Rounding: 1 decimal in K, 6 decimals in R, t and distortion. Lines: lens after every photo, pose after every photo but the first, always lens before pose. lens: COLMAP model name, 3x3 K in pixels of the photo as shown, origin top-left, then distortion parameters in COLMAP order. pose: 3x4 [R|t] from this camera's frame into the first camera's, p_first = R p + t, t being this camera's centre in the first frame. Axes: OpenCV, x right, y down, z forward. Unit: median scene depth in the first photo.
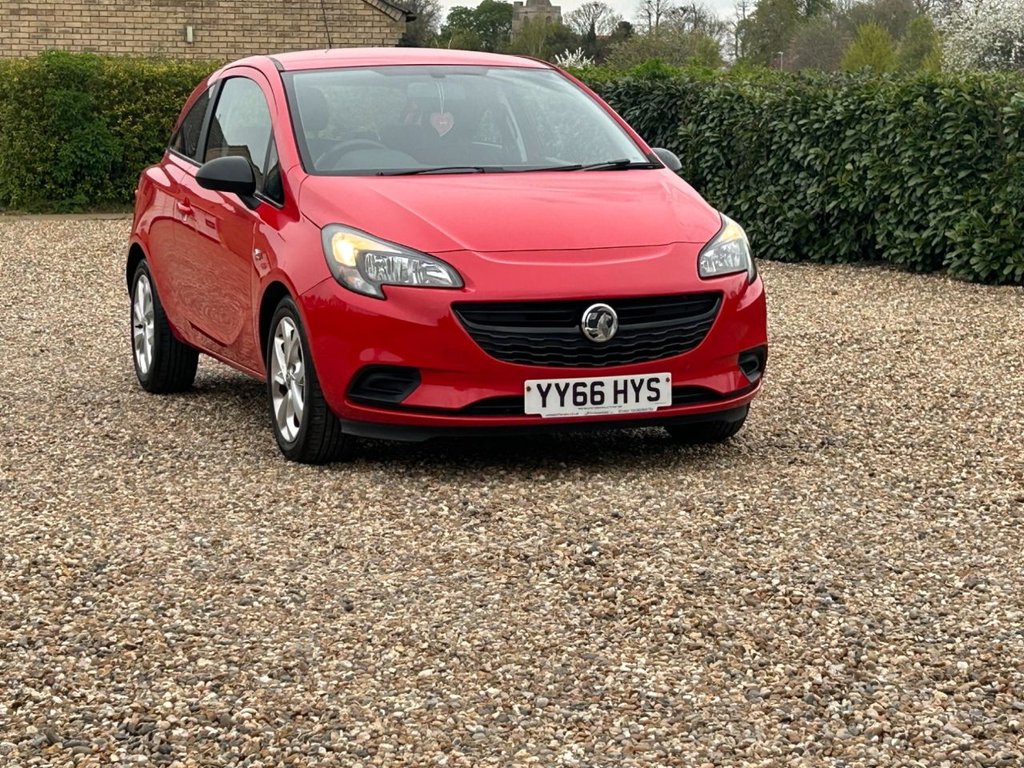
lens RADIAL K [[2509.3, 0, 492.6], [0, 2509.3, 402.9], [0, 0, 1]] dist [0.192182, 0.000000]
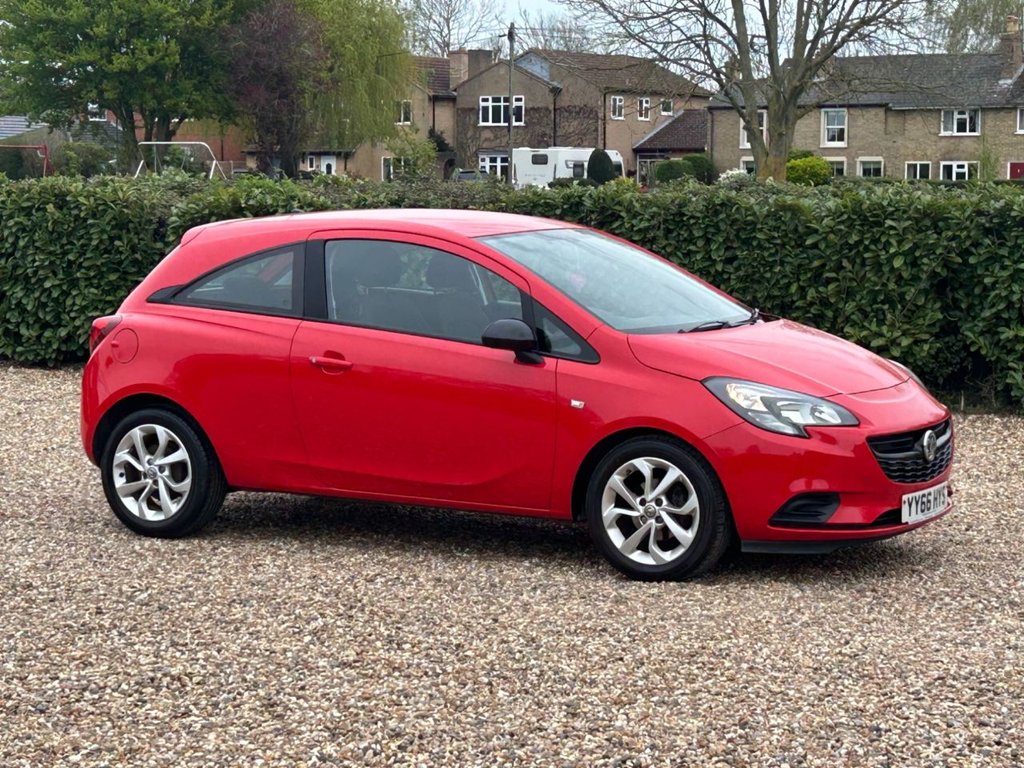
lens RADIAL K [[2509.3, 0, 508.6], [0, 2509.3, 391.4], [0, 0, 1]] dist [0.192182, 0.000000]
pose [[0.758108, -0.053377, 0.649941, -0.934532], [0.069217, 0.997601, 0.001193, -0.074700], [-0.648446, 0.044083, 0.759984, 0.169699]]
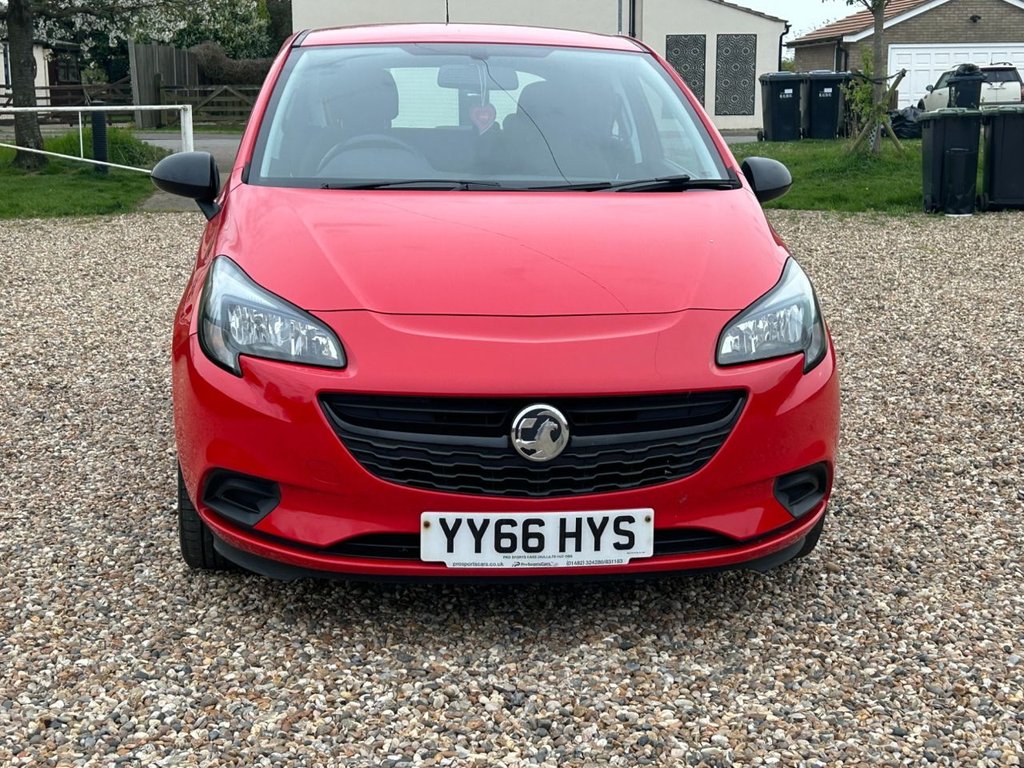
lens RADIAL K [[1676.6, 0, 504.4], [0, 1676.6, 402.8], [0, 0, 1]] dist [0.113582, 0.000000]
pose [[0.972780, 0.068753, -0.221298, 0.130352], [-0.053345, 0.995765, 0.074874, -0.072032], [0.225509, -0.061031, 0.972328, 0.561138]]
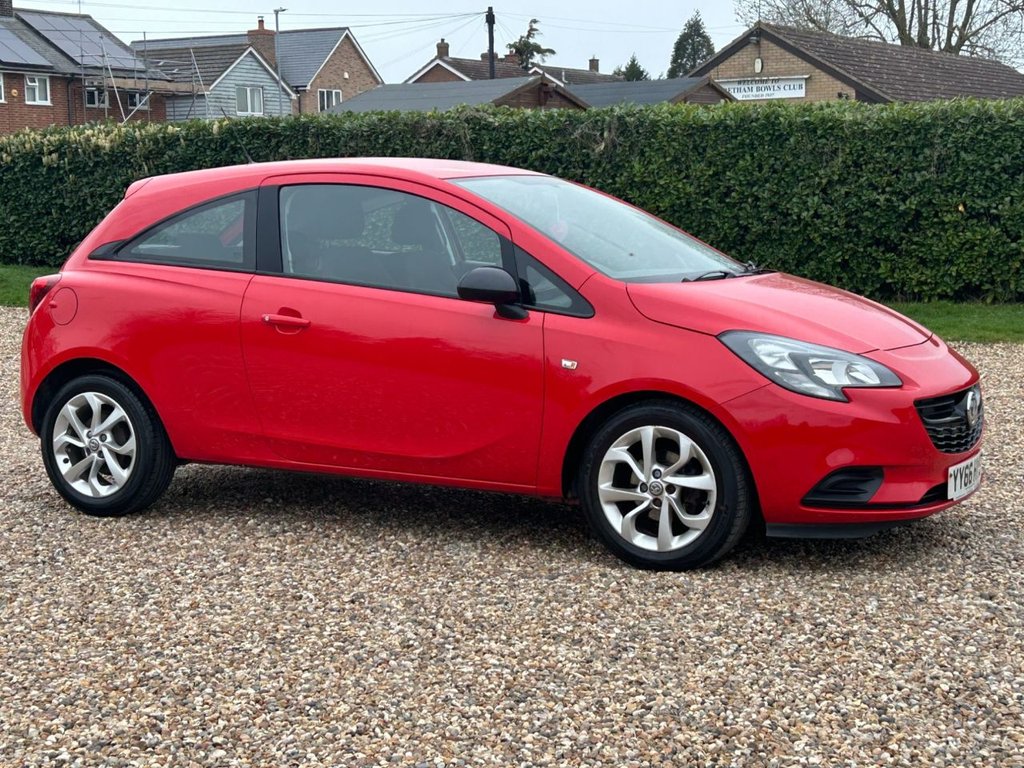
lens RADIAL K [[1692.1, 0, 460.3], [0, 1692.1, 408.6], [0, 0, 1]] dist [0.104741, 0.000000]
pose [[0.750794, -0.074224, 0.656353, -0.611860], [0.075989, 0.996775, 0.025798, -0.067916], [-0.656151, 0.030506, 0.754013, 0.578454]]
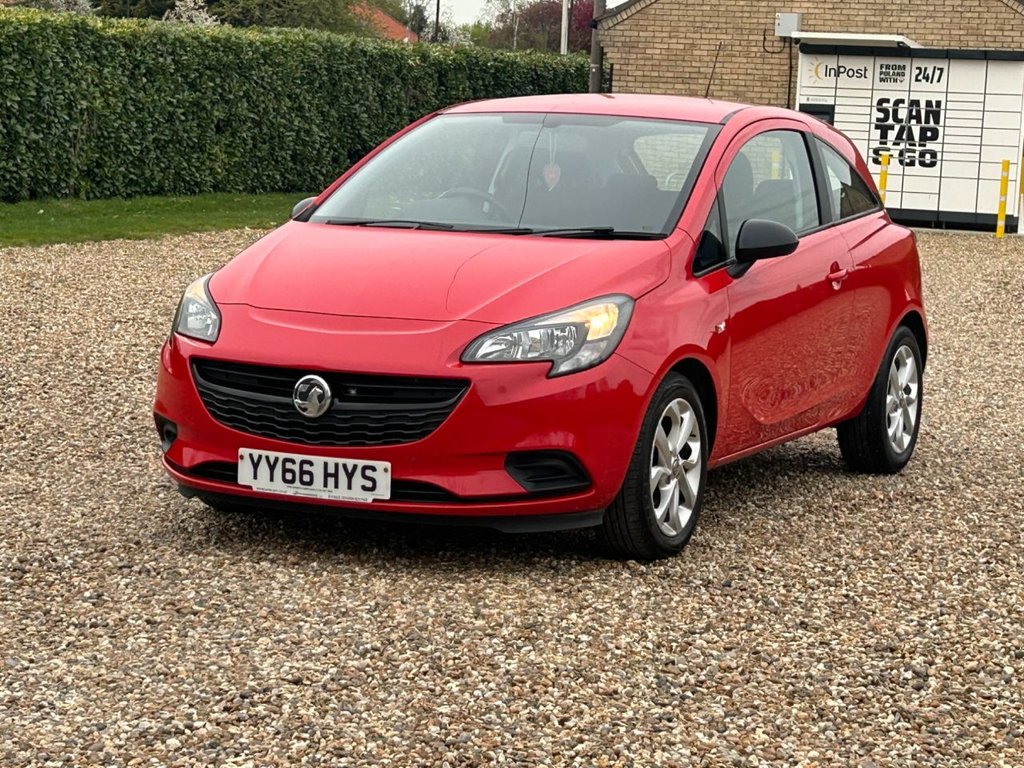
lens RADIAL K [[2022.3, 0, 518.7], [0, 2022.3, 381.7], [0, 0, 1]] dist [-0.131738, 0.000000]
pose [[0.736275, 0.118678, -0.666195, 0.579115], [-0.116830, 0.992011, 0.047600, -0.080065], [0.666521, 0.042785, 0.744257, 0.502188]]
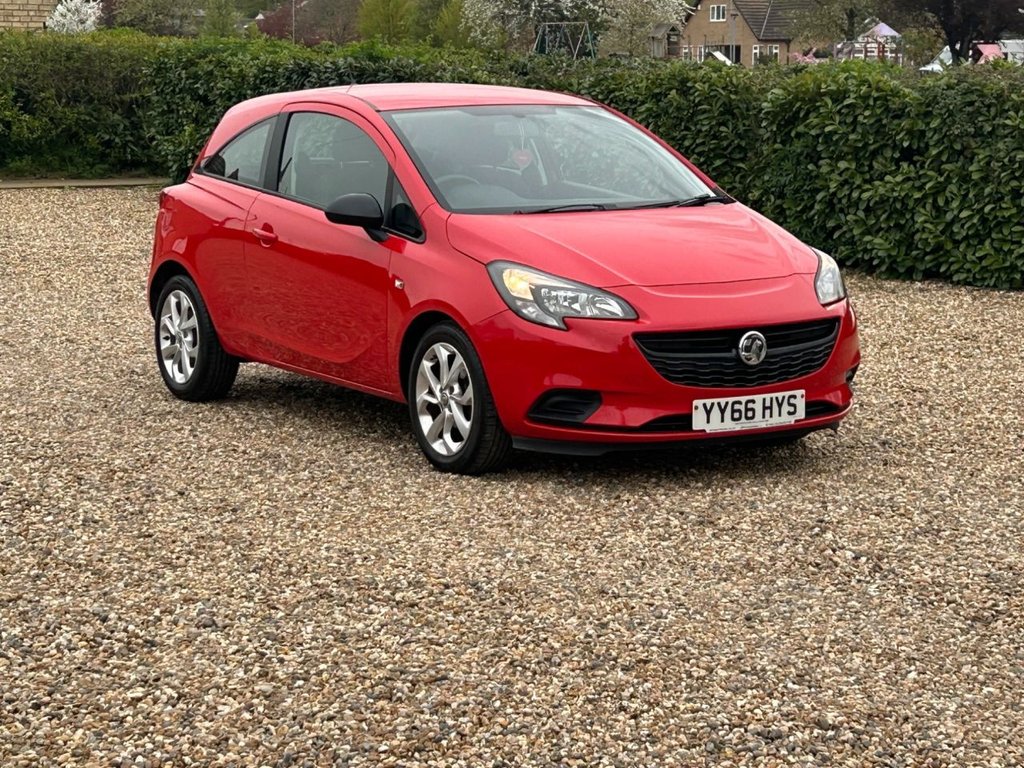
lens RADIAL K [[2509.3, 0, 507.4], [0, 2509.3, 392.7], [0, 0, 1]] dist [0.192182, 0.000000]
pose [[0.979354, -0.020105, 0.201148, -0.293586], [0.016452, 0.999668, 0.019816, -0.035782], [-0.201480, -0.016097, 0.979360, -0.093781]]
